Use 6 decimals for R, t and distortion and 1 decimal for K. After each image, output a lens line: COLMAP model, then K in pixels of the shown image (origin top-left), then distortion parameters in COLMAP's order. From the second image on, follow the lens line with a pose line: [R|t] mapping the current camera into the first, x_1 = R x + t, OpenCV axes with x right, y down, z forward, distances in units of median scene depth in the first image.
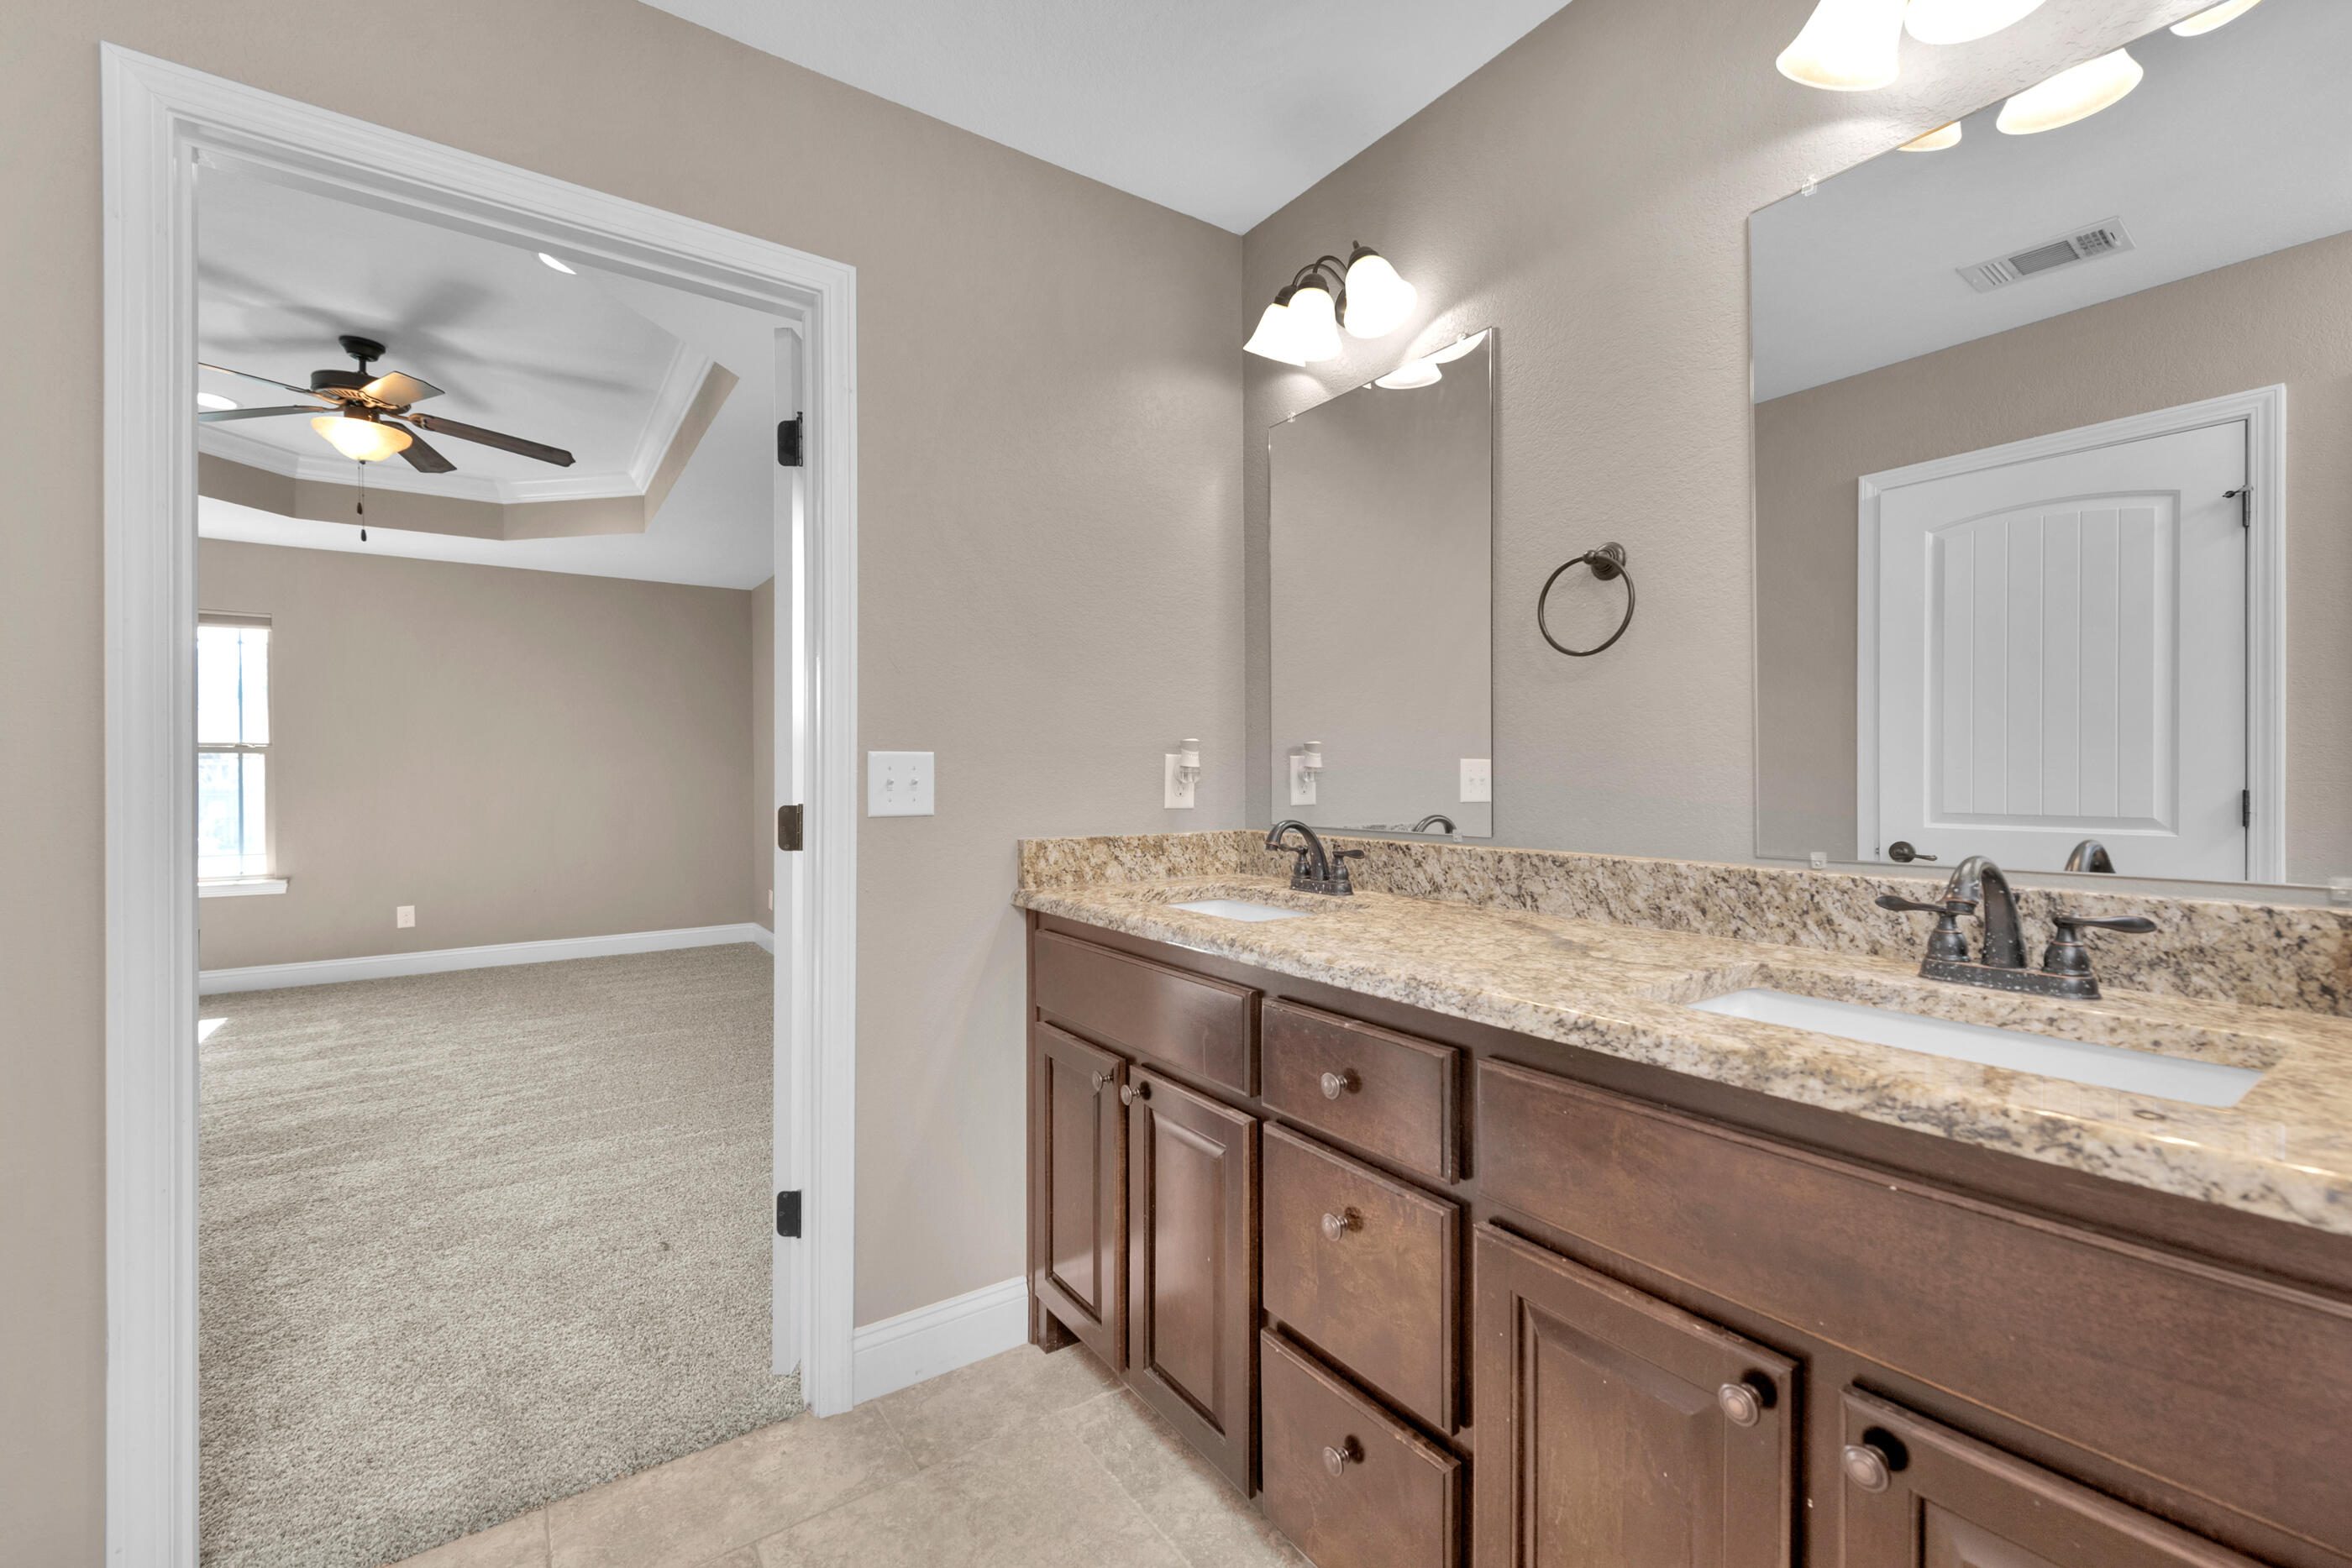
lens RADIAL K [[991.4, 0, 1181.2], [0, 991.4, 778.0], [0, 0, 1]] dist [0.002052, -0.000128]
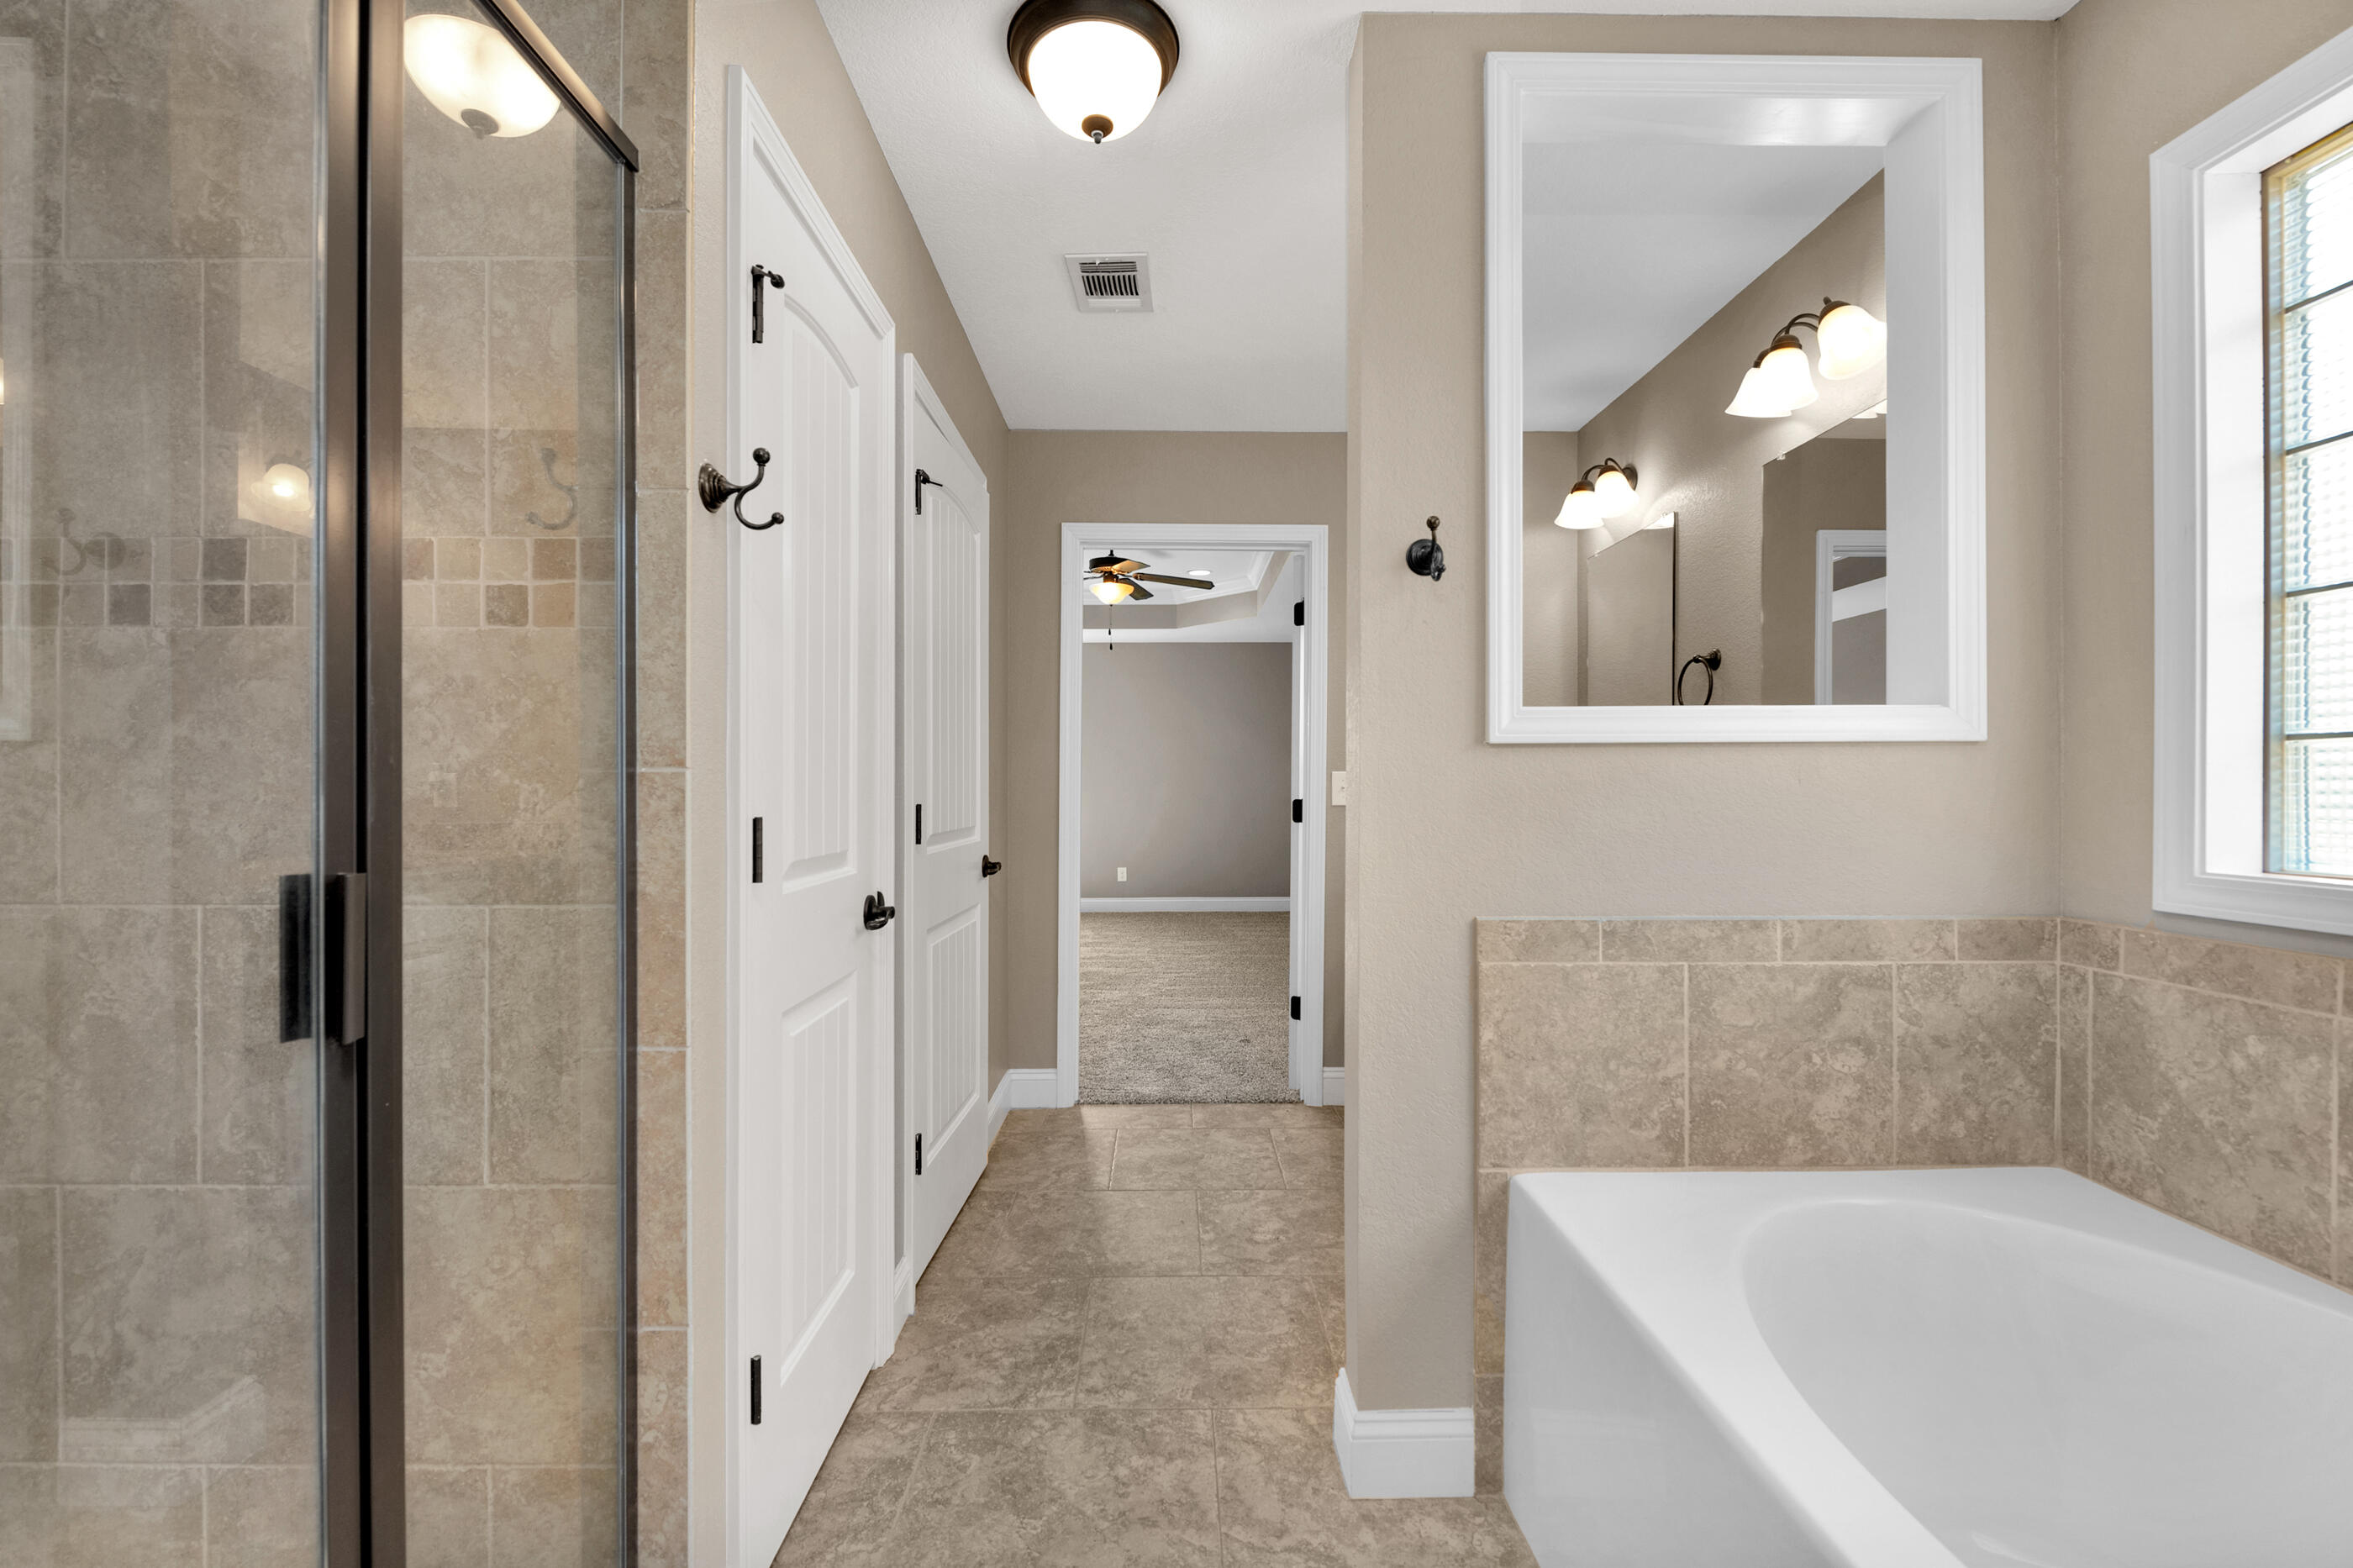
lens RADIAL K [[991.9, 0, 1181.7], [0, 991.9, 778.0], [0, 0, 1]] dist [0.002052, -0.000128]
pose [[0.829528, 0.000733, -0.558464, 0.342693], [-0.007547, 0.999923, -0.009897, 0.004170], [0.558414, 0.012424, 0.829470, -0.507212]]
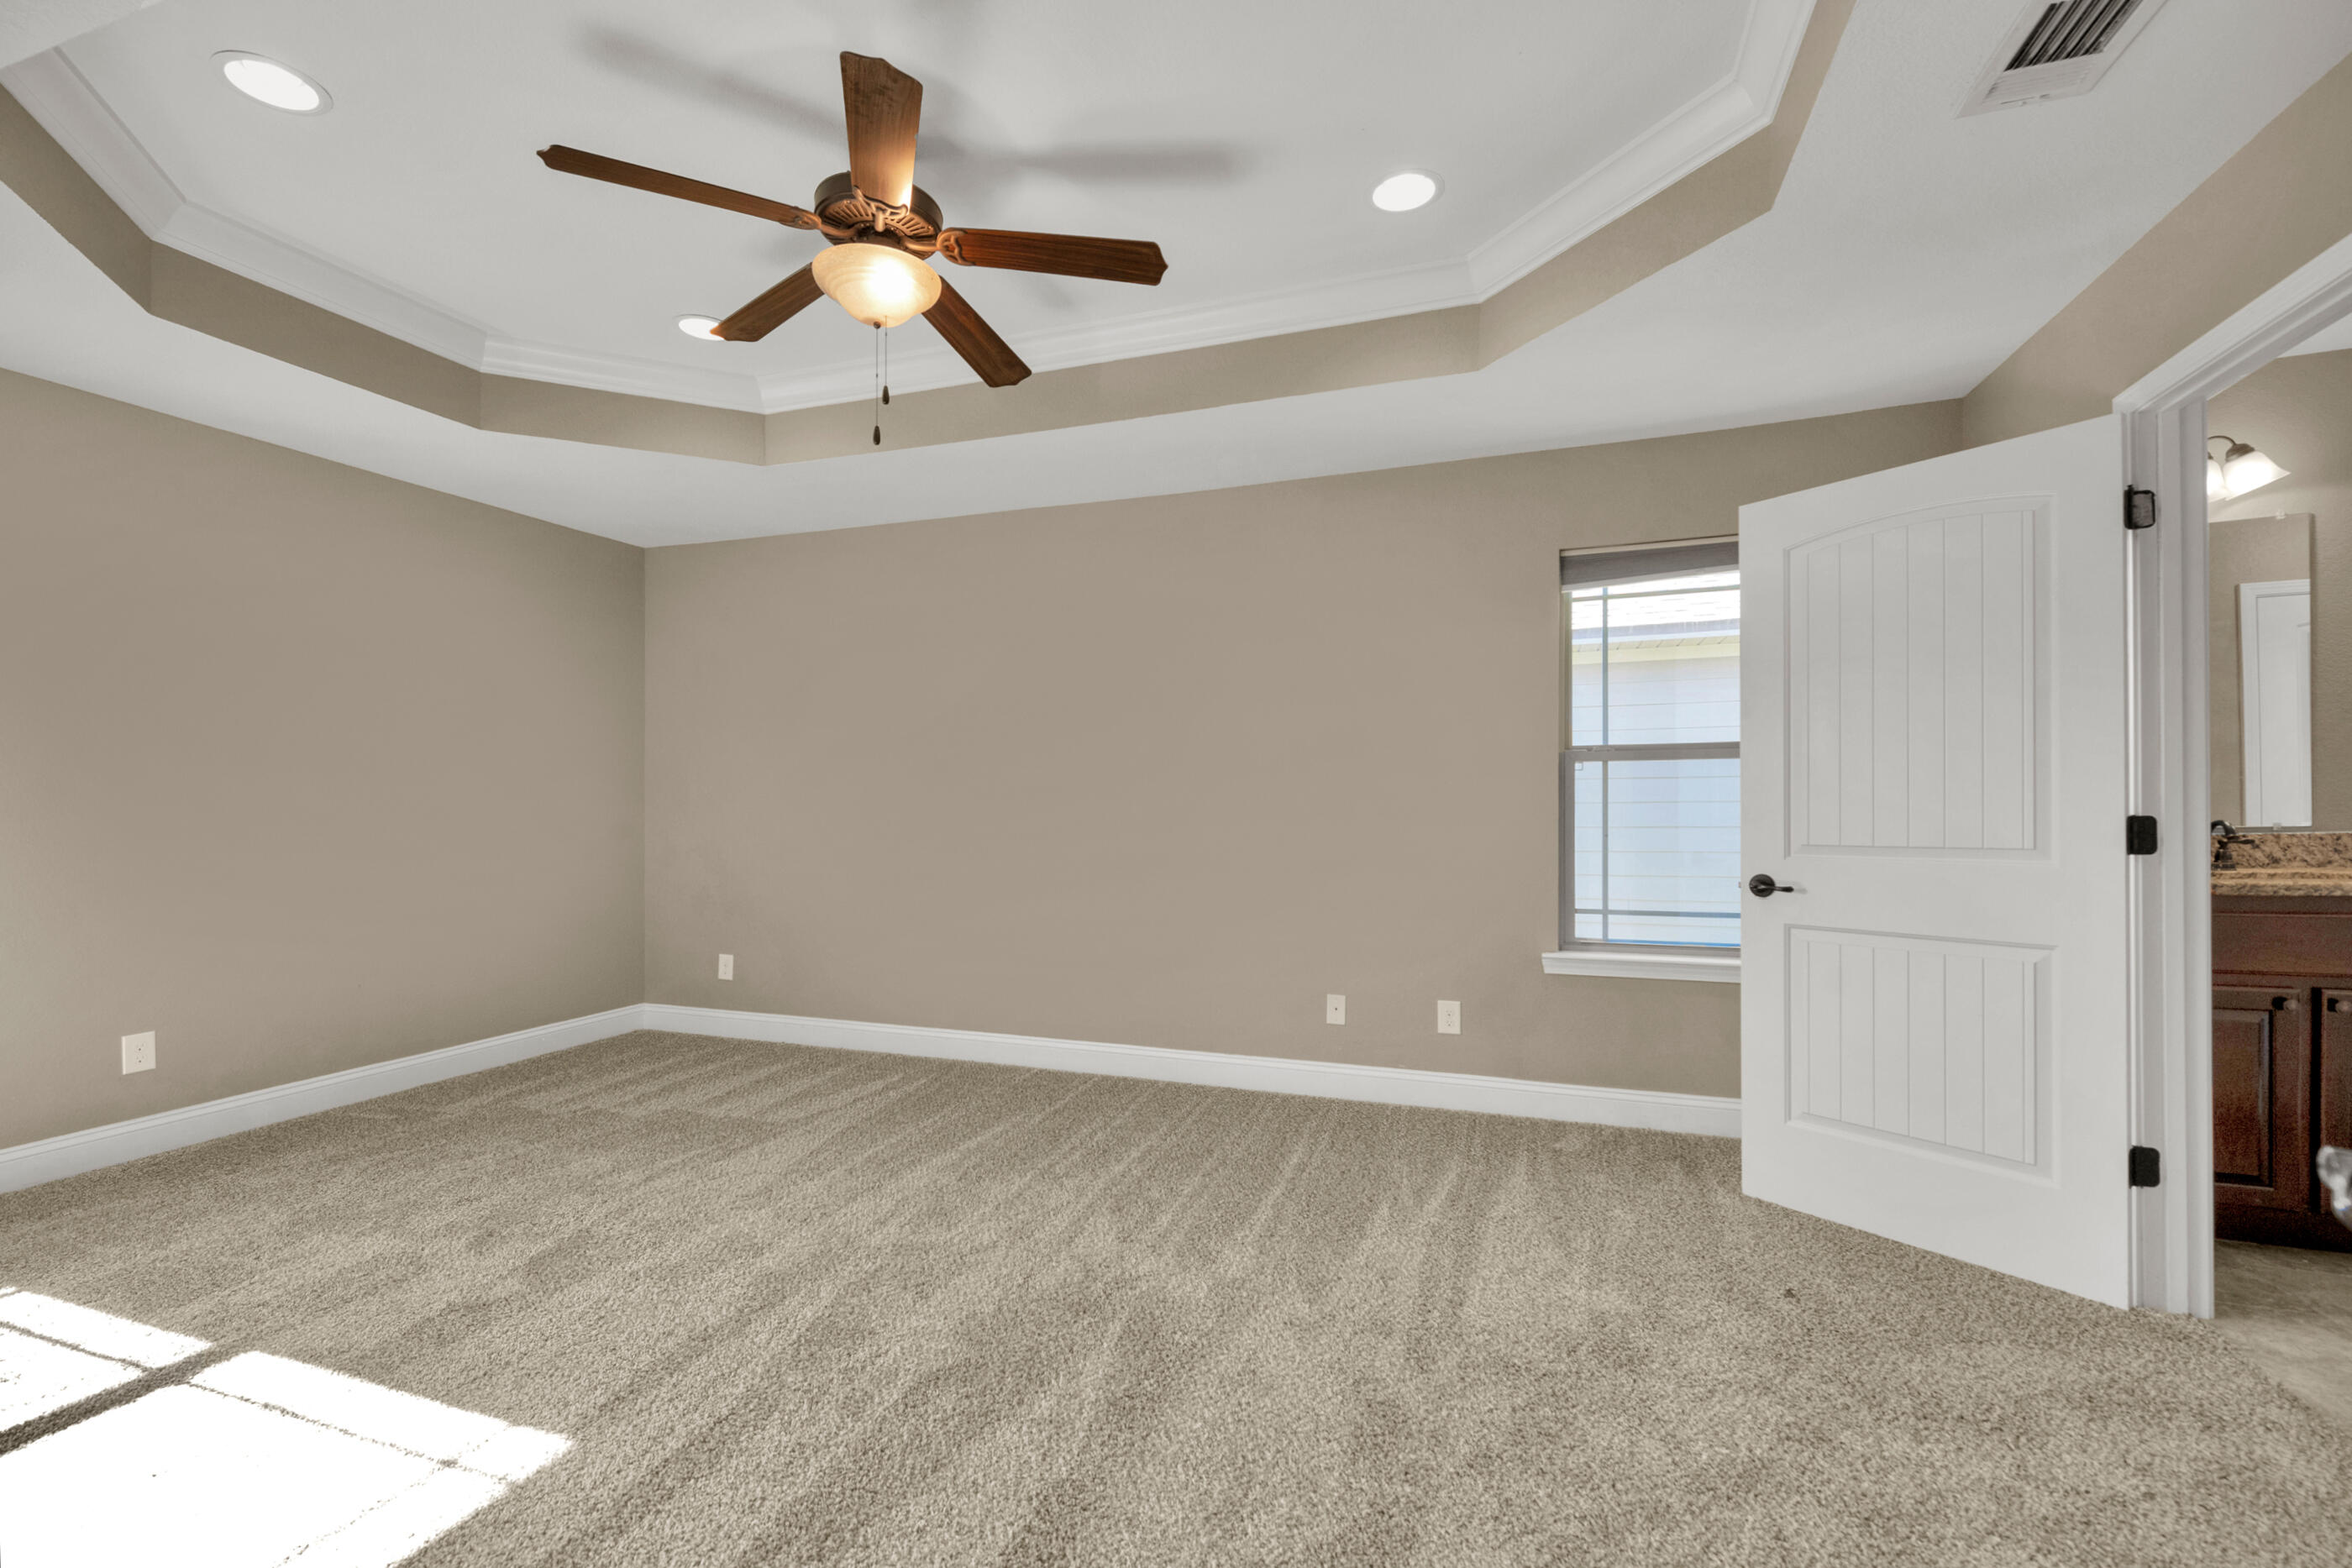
lens RADIAL K [[991.4, 0, 1181.2], [0, 991.4, 778.0], [0, 0, 1]] dist [0.002052, -0.000128]
pose [[0.821462, 0.003613, 0.570252, -1.332411], [0.005946, 0.999871, -0.014900, -0.000656], [-0.570233, 0.015631, 0.821335, 0.470743]]
